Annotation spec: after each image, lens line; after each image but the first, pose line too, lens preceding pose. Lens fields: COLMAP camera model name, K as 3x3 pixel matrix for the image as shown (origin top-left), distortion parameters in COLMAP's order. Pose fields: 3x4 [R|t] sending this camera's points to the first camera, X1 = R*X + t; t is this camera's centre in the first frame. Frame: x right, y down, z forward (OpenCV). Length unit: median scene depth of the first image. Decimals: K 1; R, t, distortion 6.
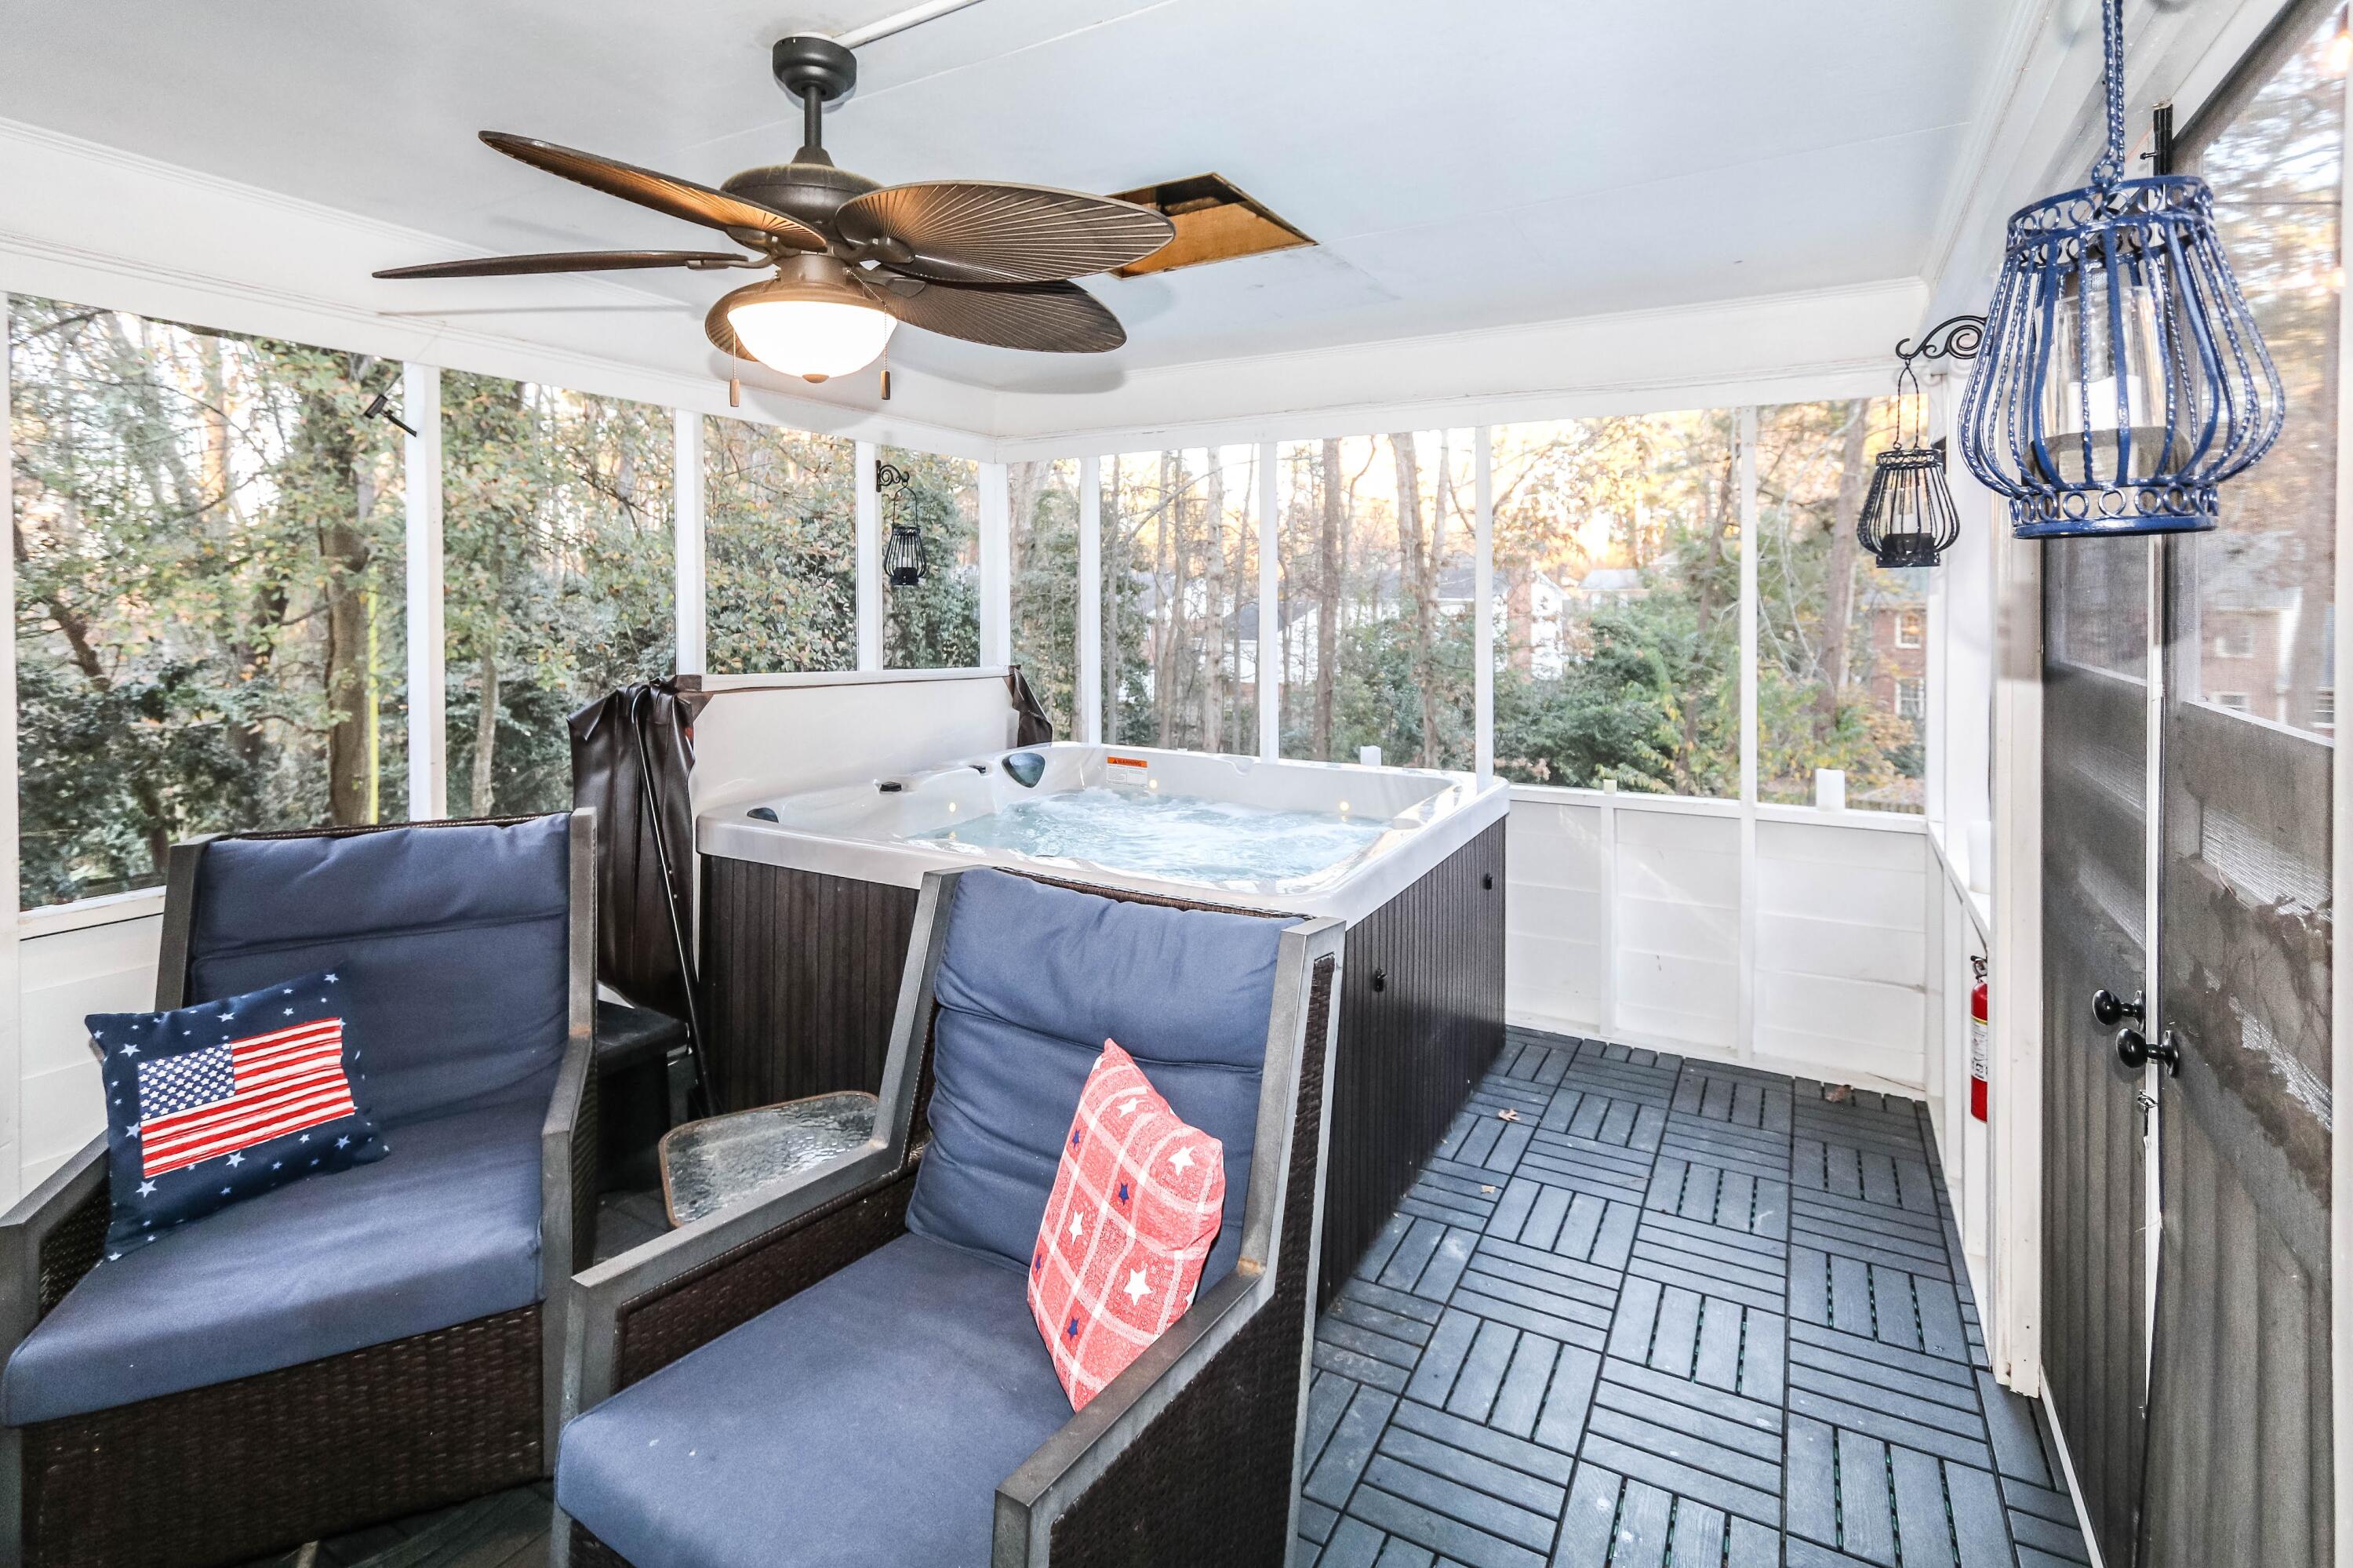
lens RADIAL K [[1057.3, 0, 1174.4], [0, 1057.3, 745.8], [0, 0, 1]] dist [0.001624, 0.000339]
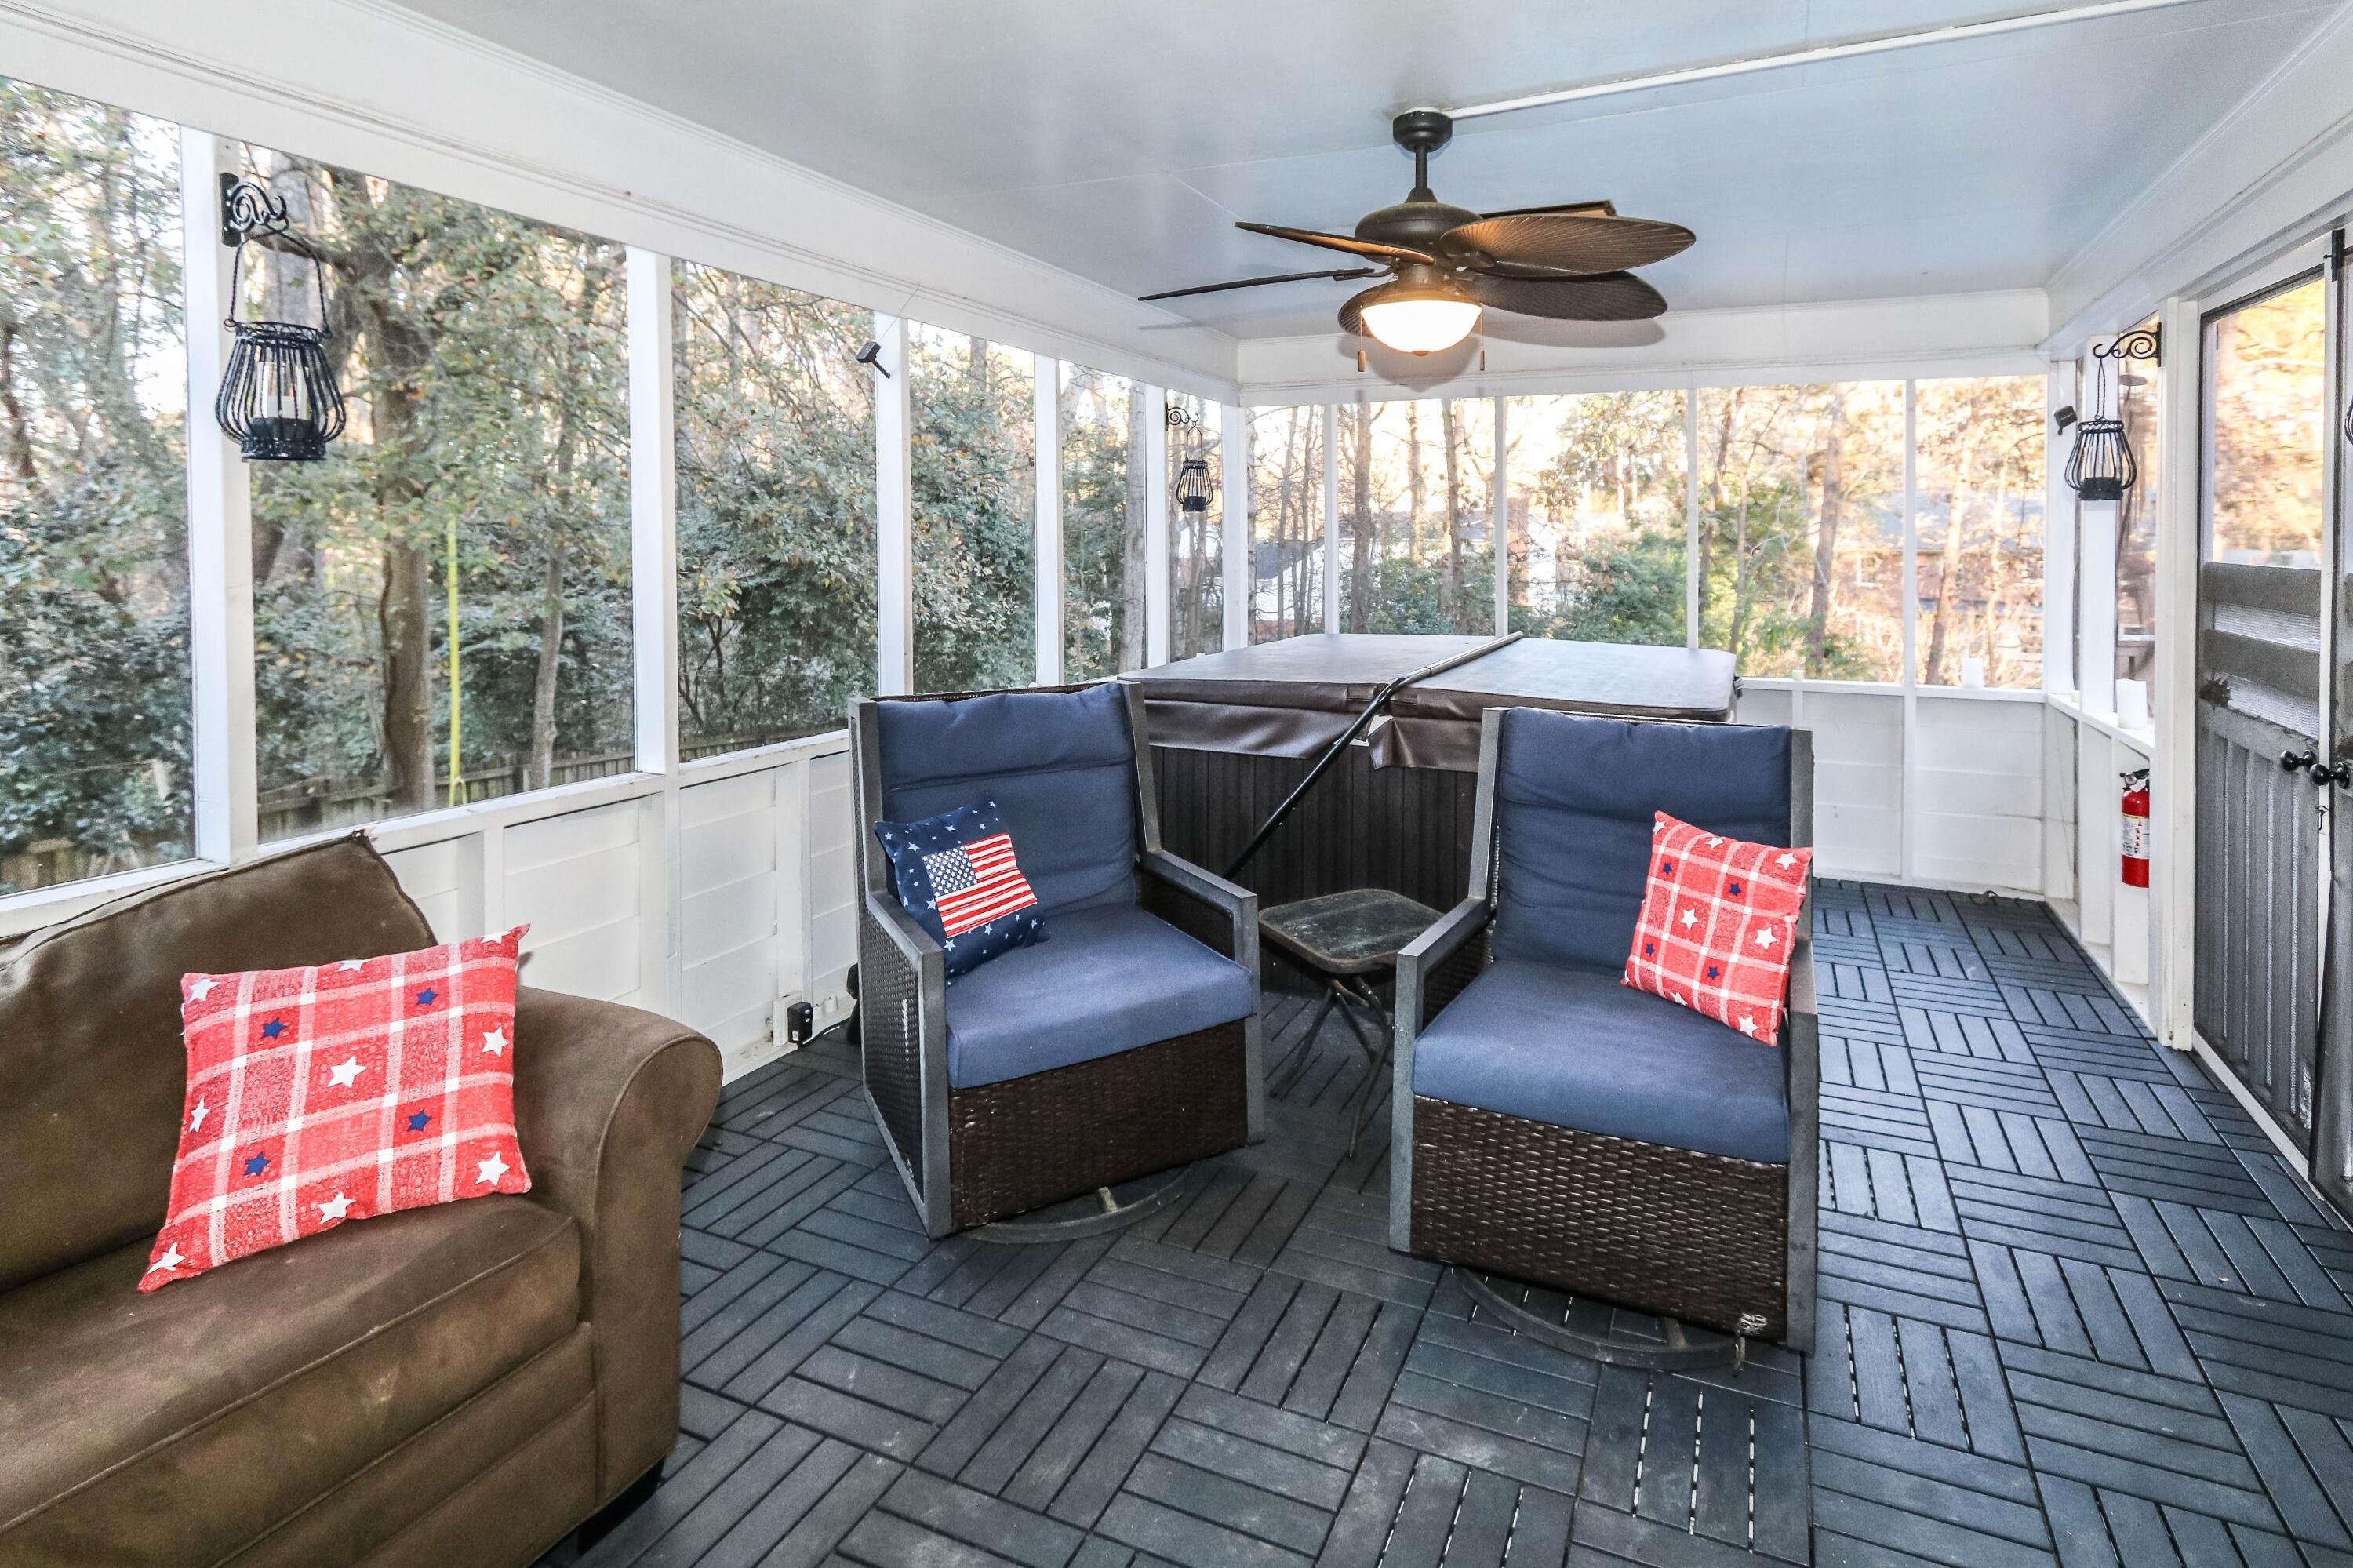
lens RADIAL K [[1115.4, 0, 1178.8], [0, 1115.4, 711.3], [0, 0, 1]] dist [0.000795, 0.000687]
pose [[0.993223, -0.008325, 0.115925, -0.780603], [0.007154, 0.999919, 0.010508, 0.100540], [-0.116003, -0.009608, 0.993202, -0.401510]]
